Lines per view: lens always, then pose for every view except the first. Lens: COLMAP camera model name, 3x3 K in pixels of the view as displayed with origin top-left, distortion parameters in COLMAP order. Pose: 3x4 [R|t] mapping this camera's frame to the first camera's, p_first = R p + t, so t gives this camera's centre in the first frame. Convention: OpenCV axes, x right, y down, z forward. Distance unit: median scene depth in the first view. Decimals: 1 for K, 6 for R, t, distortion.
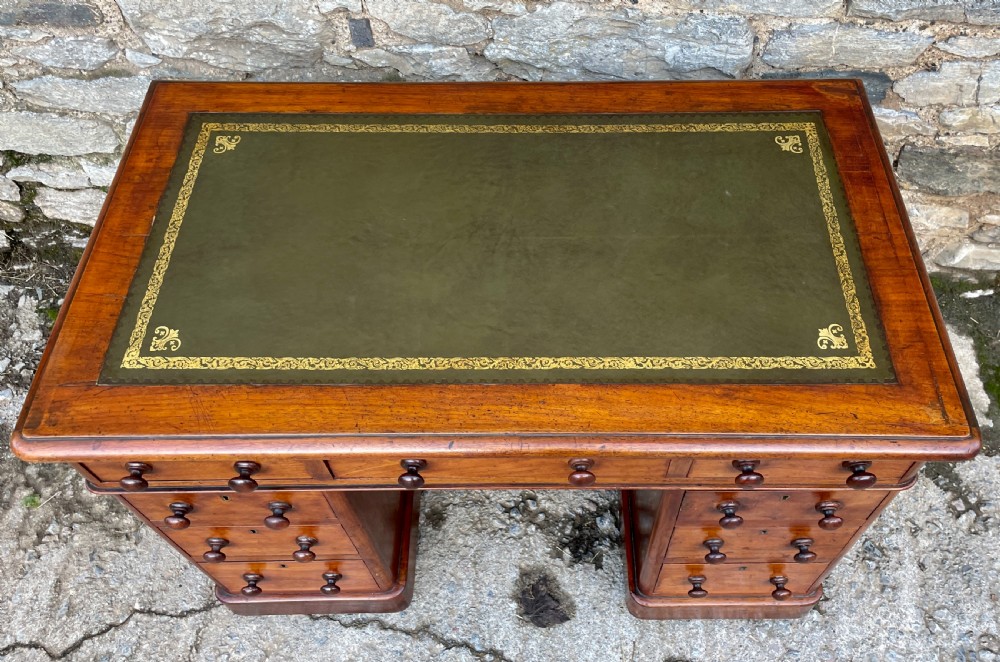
lens RADIAL K [[815.6, 0, 537.8], [0, 815.6, 323.7], [0, 0, 1]] dist [0.079746, -0.089390]
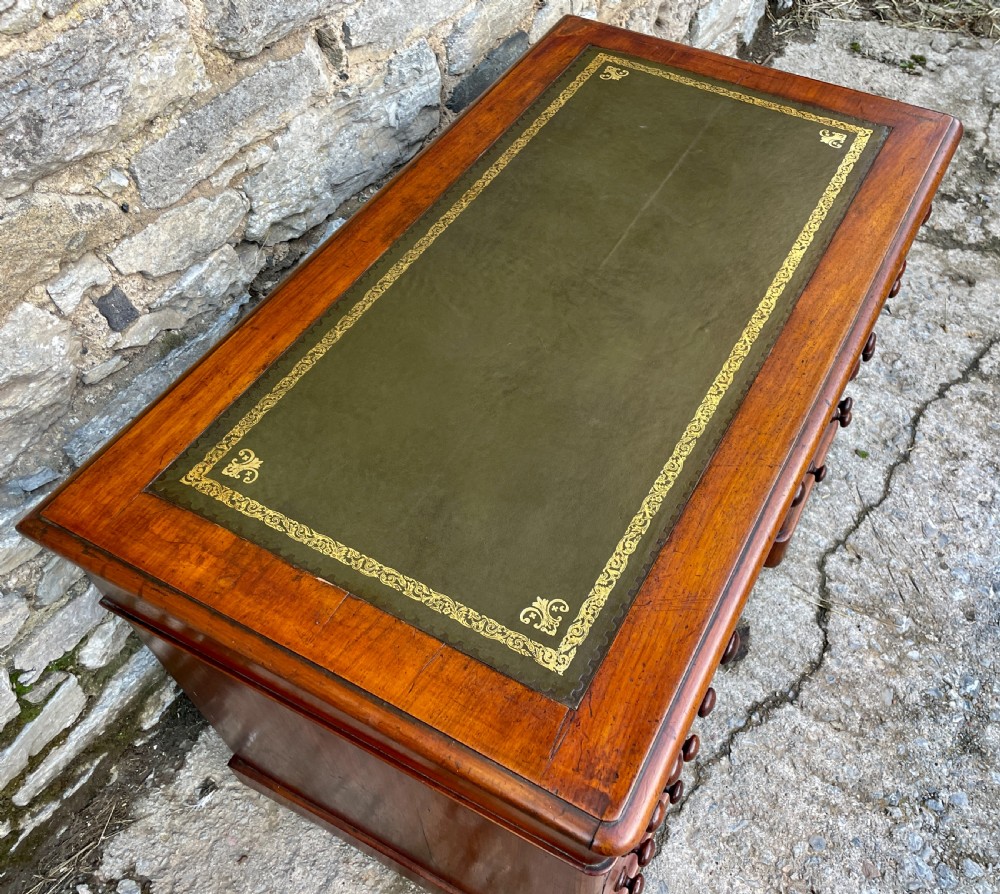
lens RADIAL K [[907.3, 0, 567.3], [0, 907.3, 449.4], [0, 0, 1]] dist [0.087991, -0.118918]
pose [[0.463659, -0.692109, 0.553178, -0.636475], [0.728930, 0.652892, 0.205897, -0.182620], [-0.503669, 0.307762, 0.807218, 0.248751]]
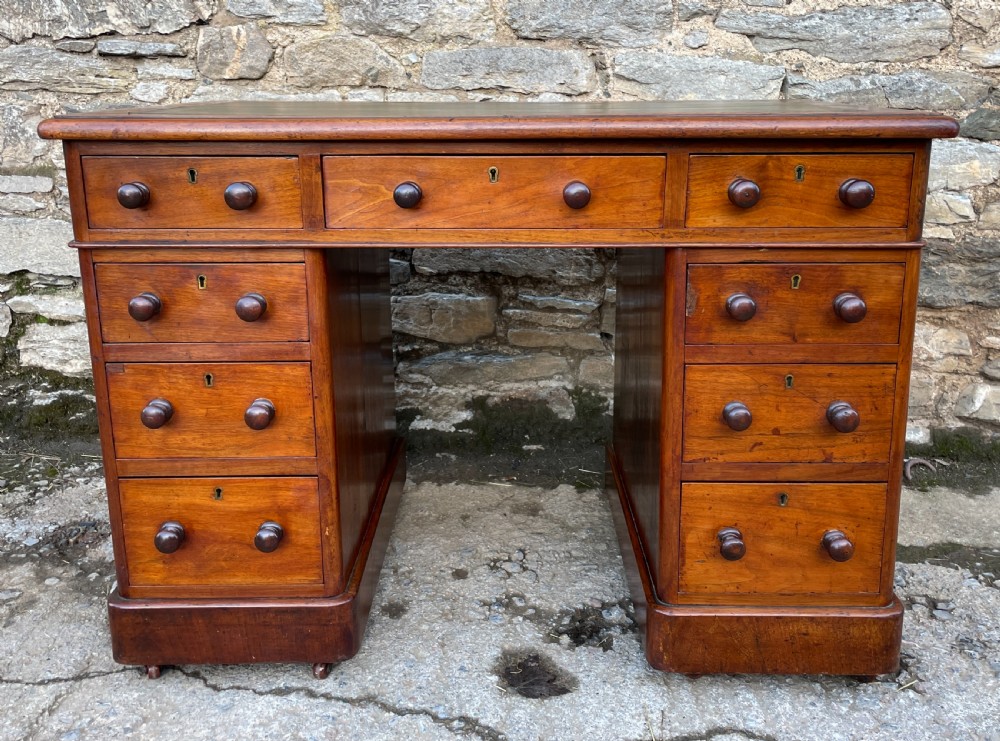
lens RADIAL K [[941.9, 0, 501.3], [0, 941.9, 305.9], [0, 0, 1]] dist [0.088068, -0.115969]
pose [[0.999778, 0.009888, -0.018626, -0.012980], [-0.019865, 0.737943, -0.674571, 0.863020], [0.007075, 0.674791, 0.737975, 0.196250]]
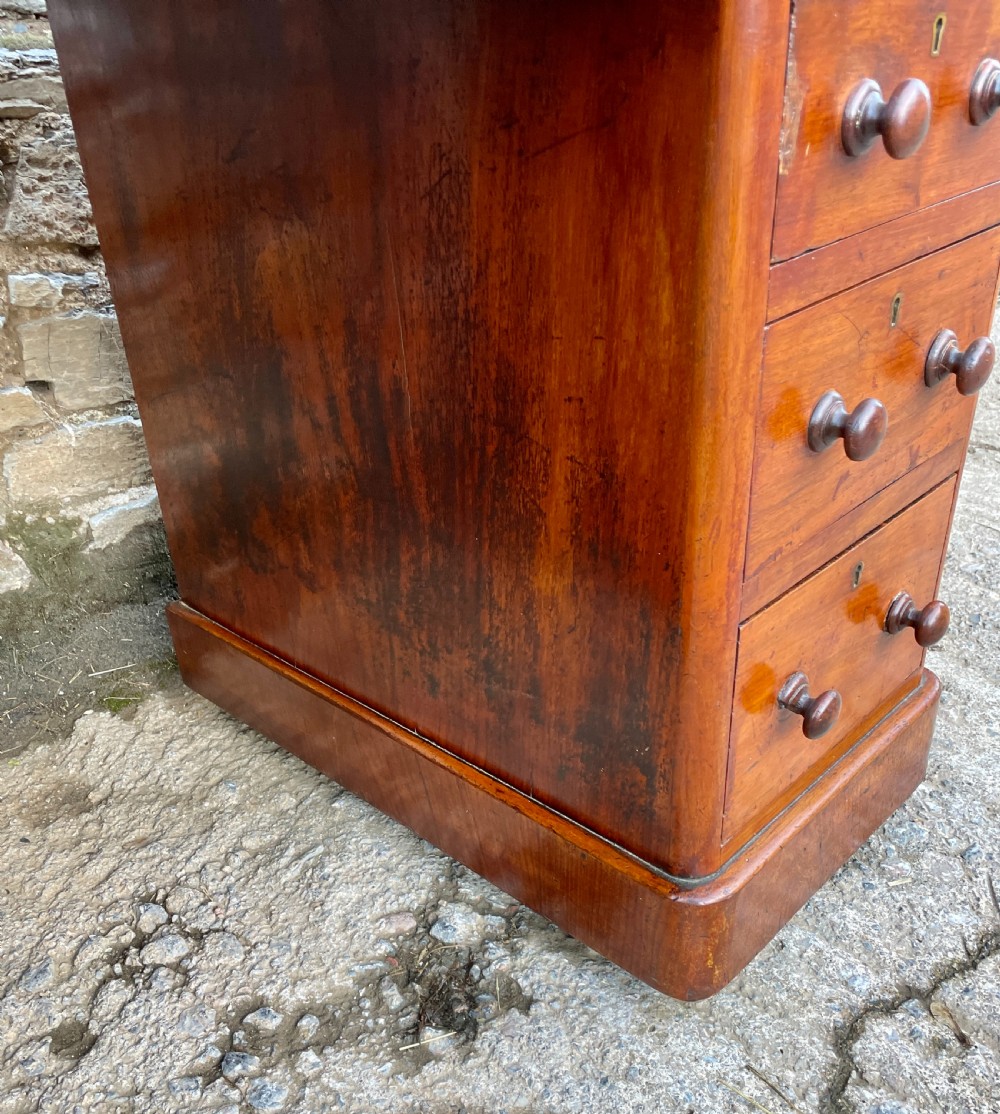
lens RADIAL K [[1066.6, 0, 488.9], [0, 1066.6, 664.1], [0, 0, 1]] dist [0.090651, -0.118002]
pose [[0.700836, -0.402276, 0.589069, -0.201718], [0.611955, 0.763393, -0.206743, 0.356945], [-0.366523, 0.505377, 0.781188, 0.750704]]
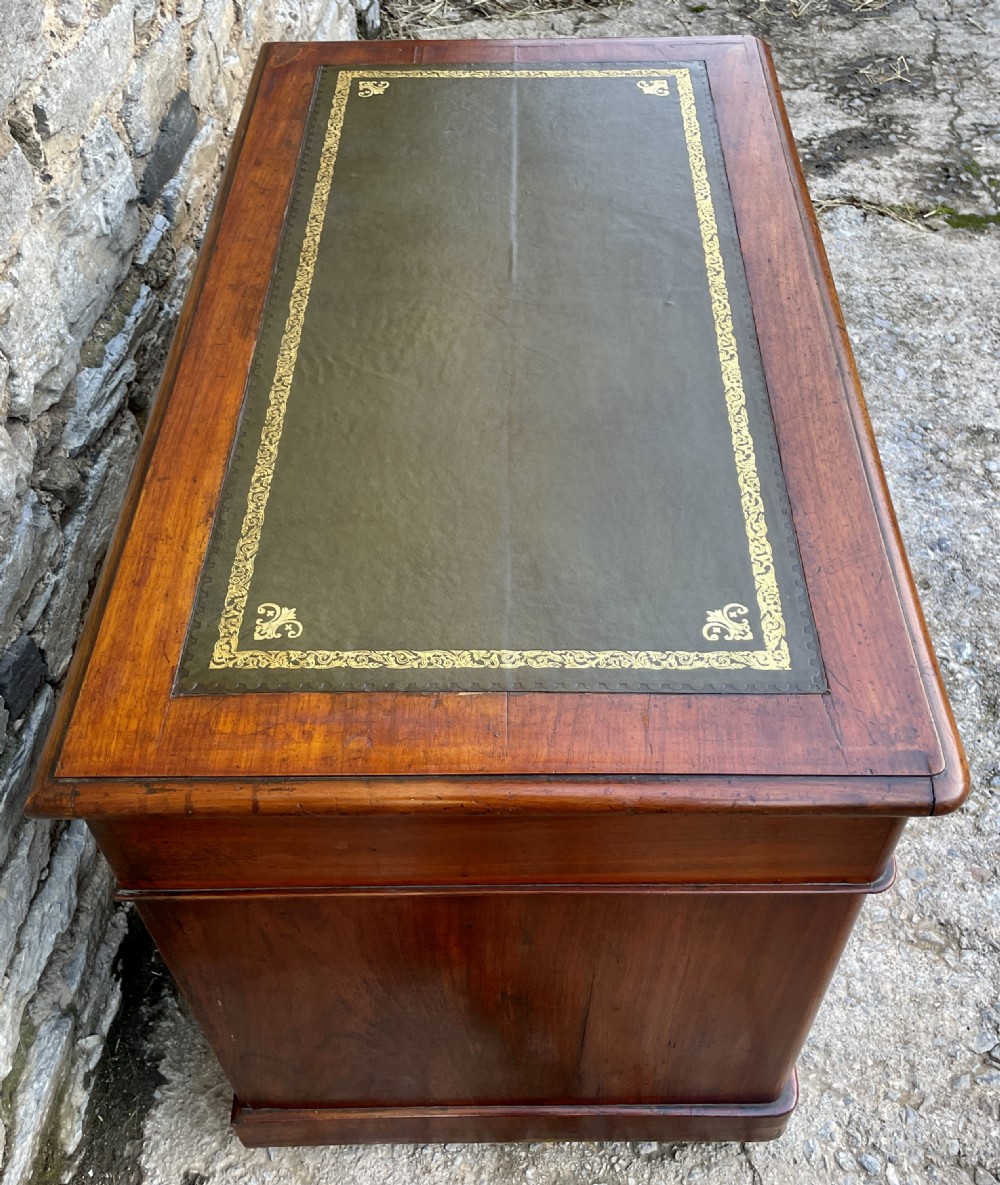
lens RADIAL K [[1214.2, 0, 527.0], [0, 1214.2, 580.9], [0, 0, 1]] dist [0.084952, -0.110562]
pose [[-0.002036, -0.745581, 0.666412, -0.834617], [0.837751, 0.362623, 0.408262, -0.392909], [-0.546048, 0.559119, 0.623873, 0.410655]]
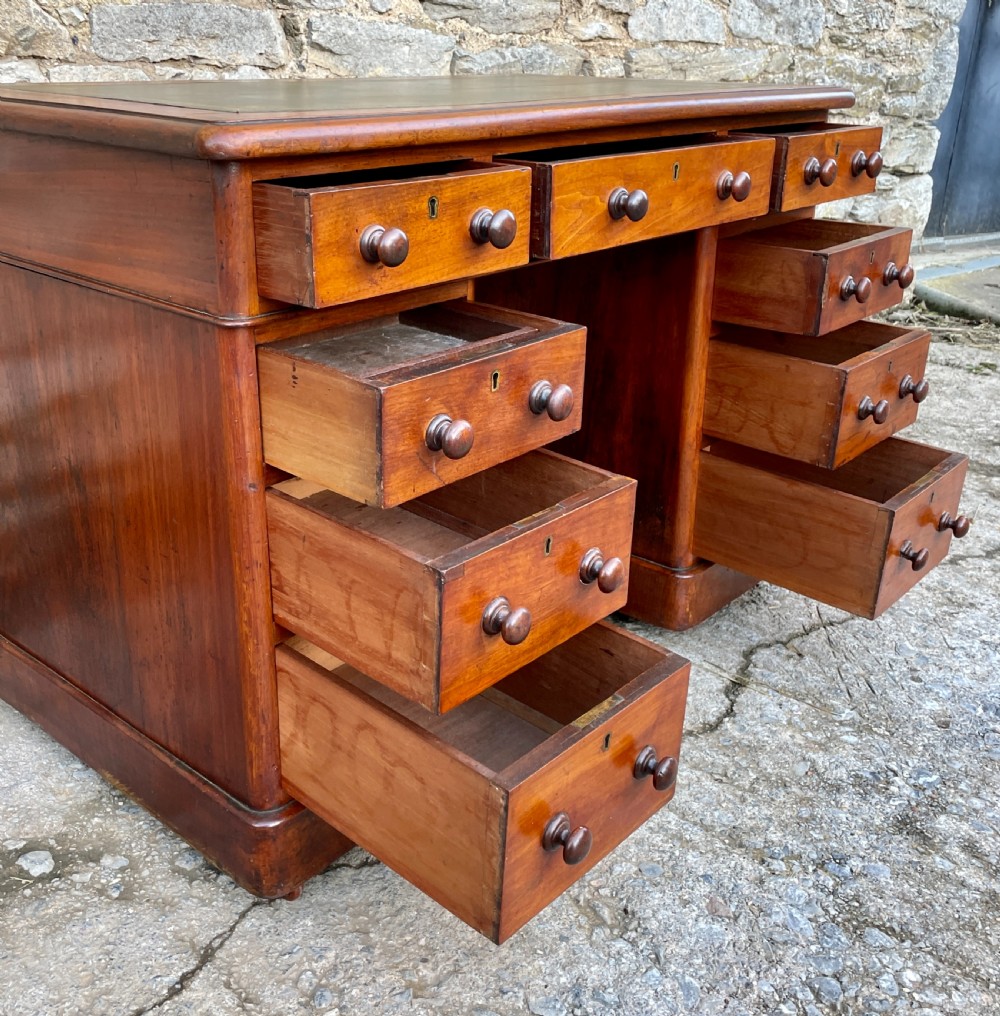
lens RADIAL K [[1115.5, 0, 463.7], [0, 1115.5, 460.6], [0, 0, 1]] dist [0.083579, -0.115437]
pose [[0.672564, -0.246238, 0.697871, -0.909572], [0.604251, 0.727156, -0.325768, 0.573474], [-0.427245, 0.640789, 0.637849, 0.383363]]
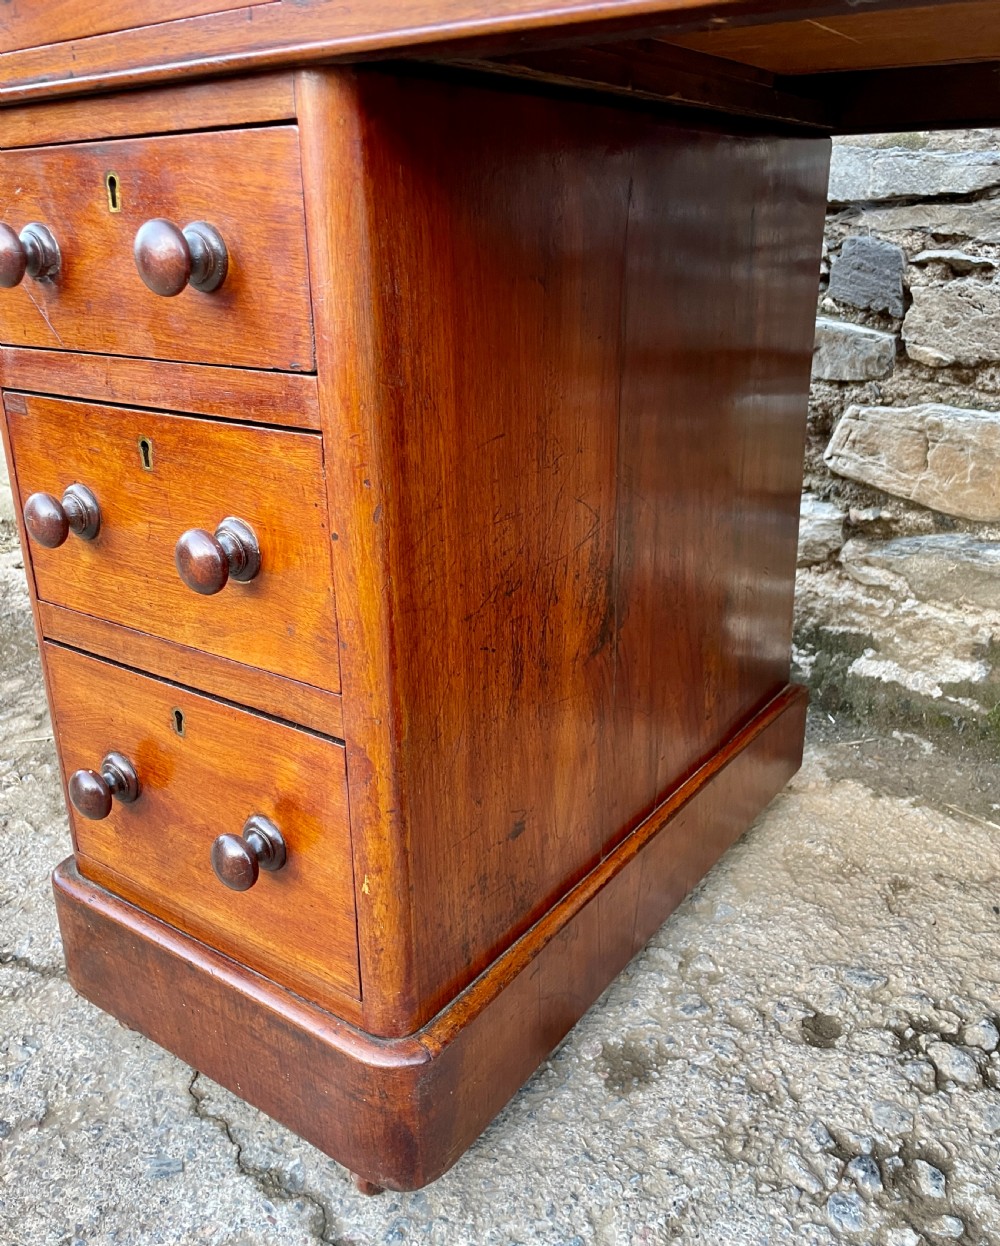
lens RADIAL K [[1032.9, 0, 507.6], [0, 1032.9, 583.5], [0, 0, 1]] dist [0.089961, -0.128344]
pose [[0.814393, 0.189171, -0.548615, 0.049520], [-0.481249, 0.748449, -0.456315, 0.423716], [0.324289, 0.635640, 0.700570, 0.756269]]
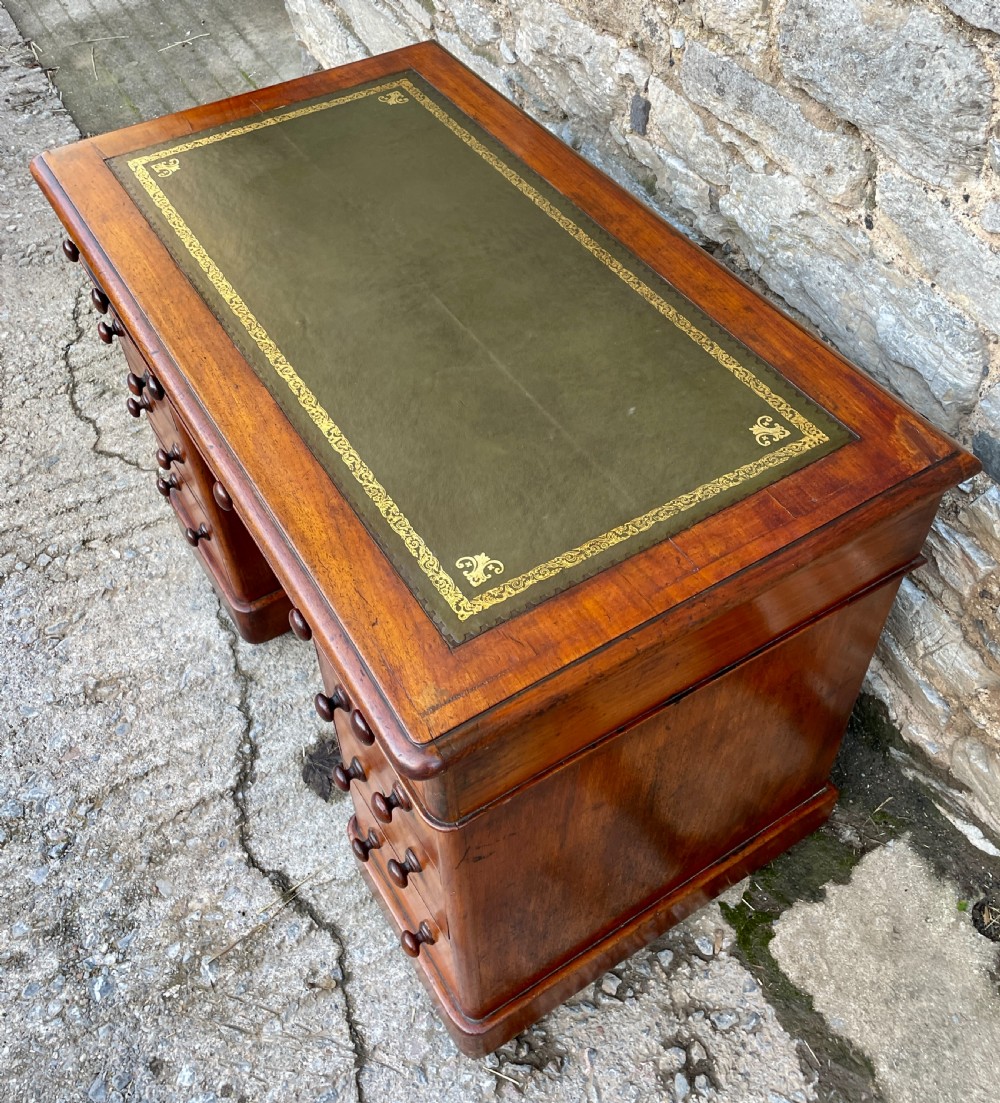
lens RADIAL K [[1083.3, 0, 511.1], [0, 1083.3, 509.4], [0, 0, 1]] dist [0.094008, -0.129143]
pose [[0.526780, 0.625089, -0.575992, 0.728015], [-0.695856, 0.706299, 0.130101, -0.134937], [0.488147, 0.332273, 0.807036, 0.170605]]
